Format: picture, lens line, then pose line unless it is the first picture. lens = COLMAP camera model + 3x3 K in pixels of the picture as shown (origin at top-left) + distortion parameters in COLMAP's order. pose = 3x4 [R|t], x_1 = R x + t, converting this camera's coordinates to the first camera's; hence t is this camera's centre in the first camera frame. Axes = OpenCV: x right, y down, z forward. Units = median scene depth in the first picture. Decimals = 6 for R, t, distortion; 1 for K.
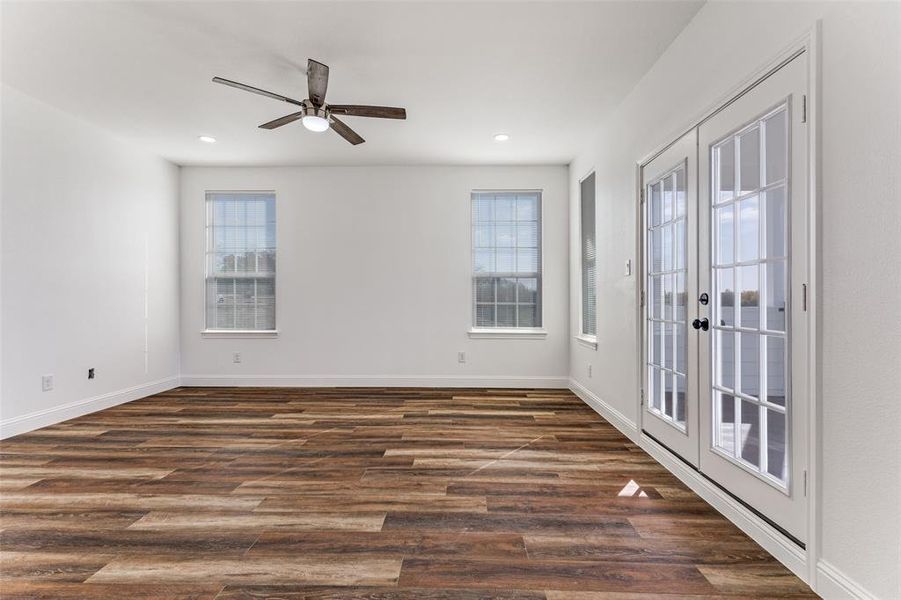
lens RADIAL K [[411.8, 0, 451.8], [0, 411.8, 300.8], [0, 0, 1]] dist [0.008708, -0.001707]
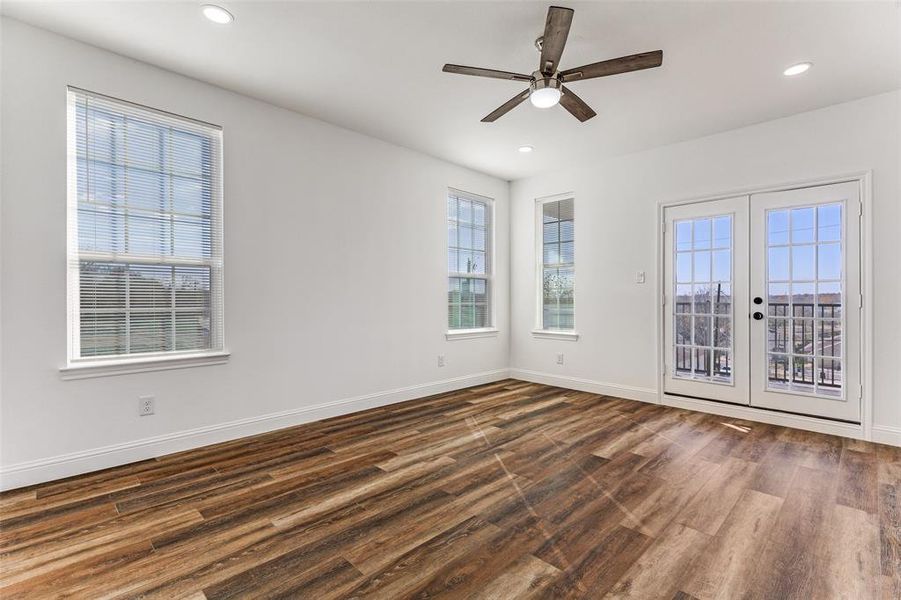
lens RADIAL K [[411.8, 0, 444.8], [0, 411.8, 297.3], [0, 0, 1]] dist [0.008708, -0.001707]
pose [[0.701741, 0.001743, 0.712430, -1.314140], [0.002936, 0.999981, -0.005338, -0.011517], [-0.712426, 0.005838, 0.701723, 0.660001]]
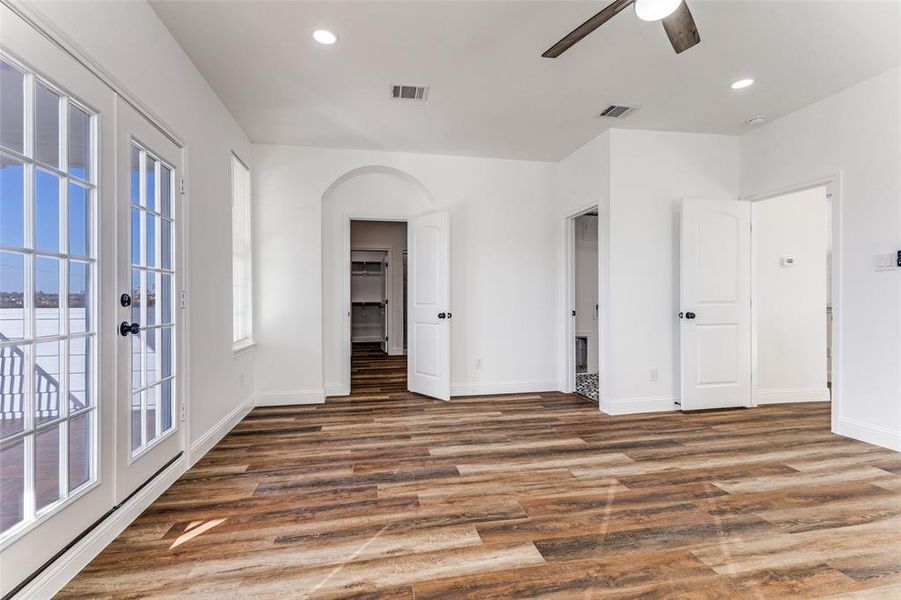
lens RADIAL K [[411.8, 0, 451.0], [0, 411.8, 301.6], [0, 0, 1]] dist [0.008708, -0.001707]
pose [[-0.975791, -0.000343, -0.218703, 0.116040], [-0.002393, 0.999956, 0.009106, -0.009901], [0.218690, 0.009409, -0.975749, 1.821492]]
